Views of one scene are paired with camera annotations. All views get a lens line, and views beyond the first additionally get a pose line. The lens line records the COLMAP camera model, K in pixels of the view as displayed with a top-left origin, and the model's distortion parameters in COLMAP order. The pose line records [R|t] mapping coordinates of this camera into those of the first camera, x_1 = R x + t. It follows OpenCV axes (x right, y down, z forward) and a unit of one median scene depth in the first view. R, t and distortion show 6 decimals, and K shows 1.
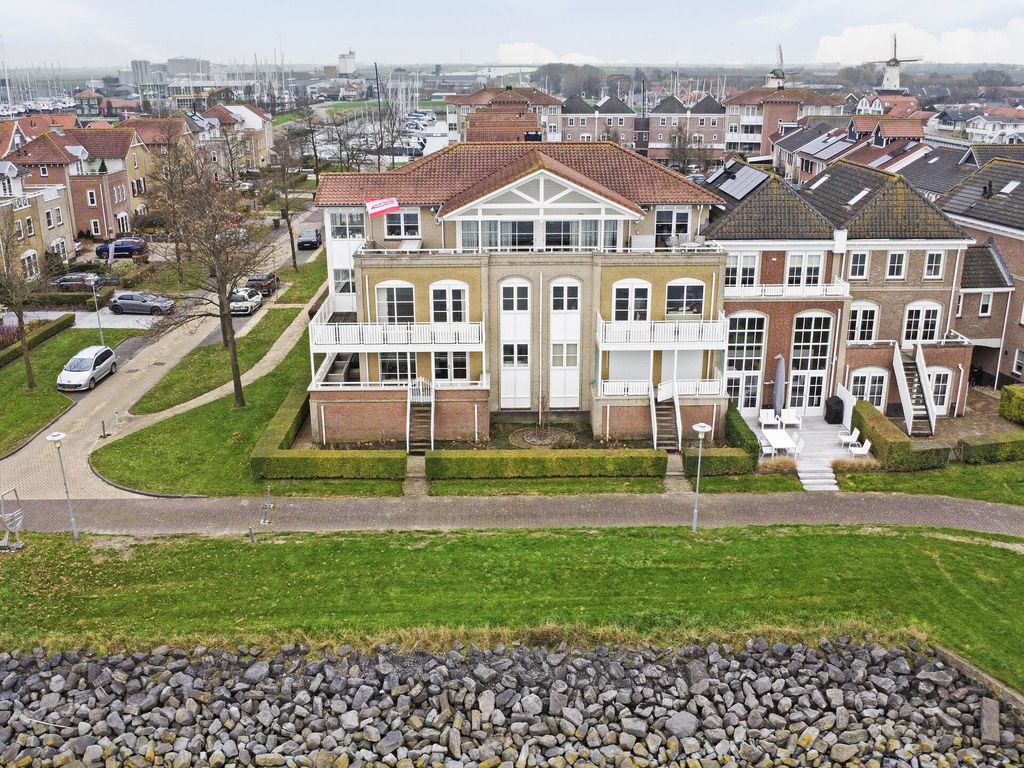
lens RADIAL K [[956.0, 0, 512.0], [0, 956.0, 384.0], [0, 0, 1]] dist [-0.023713, -0.019762]
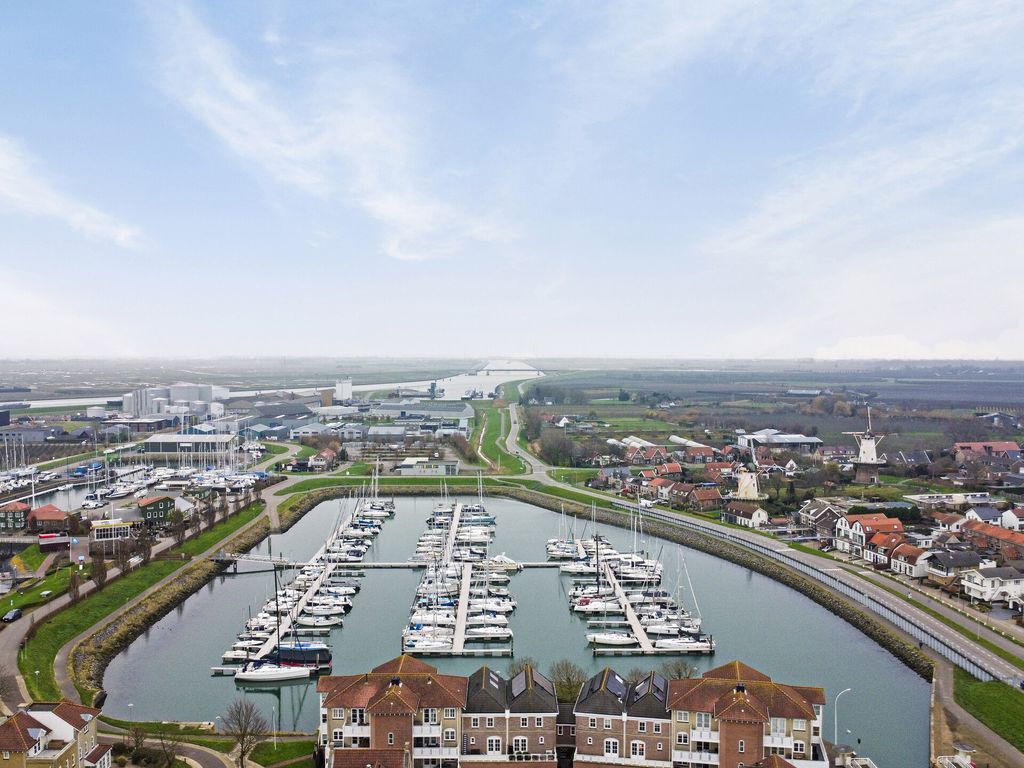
lens RADIAL K [[930.5, 0, 512.0], [0, 930.5, 384.0], [0, 0, 1]] dist [-0.026107, -0.015620]
pose [[0.999998, -0.000172, 0.001922, 0.338990], [0.000739, 0.954246, -0.299020, -1.165350], [-0.001783, 0.299021, 0.954245, 0.724433]]
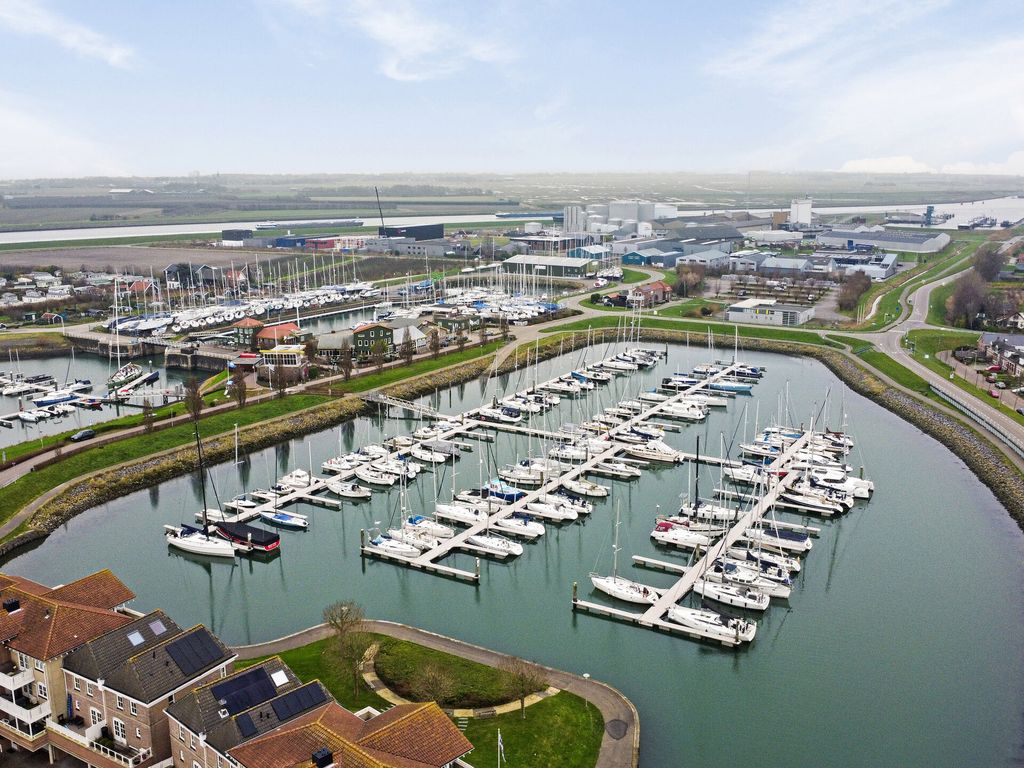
lens RADIAL K [[983.9, 0, 512.0], [0, 983.9, 384.0], [0, 0, 1]] dist [-0.015429, -0.014804]
pose [[0.848978, 0.116689, -0.515384, 2.119742], [-0.177644, 0.981574, -0.070389, -1.706841], [0.497674, 0.151313, 0.854064, 2.238864]]
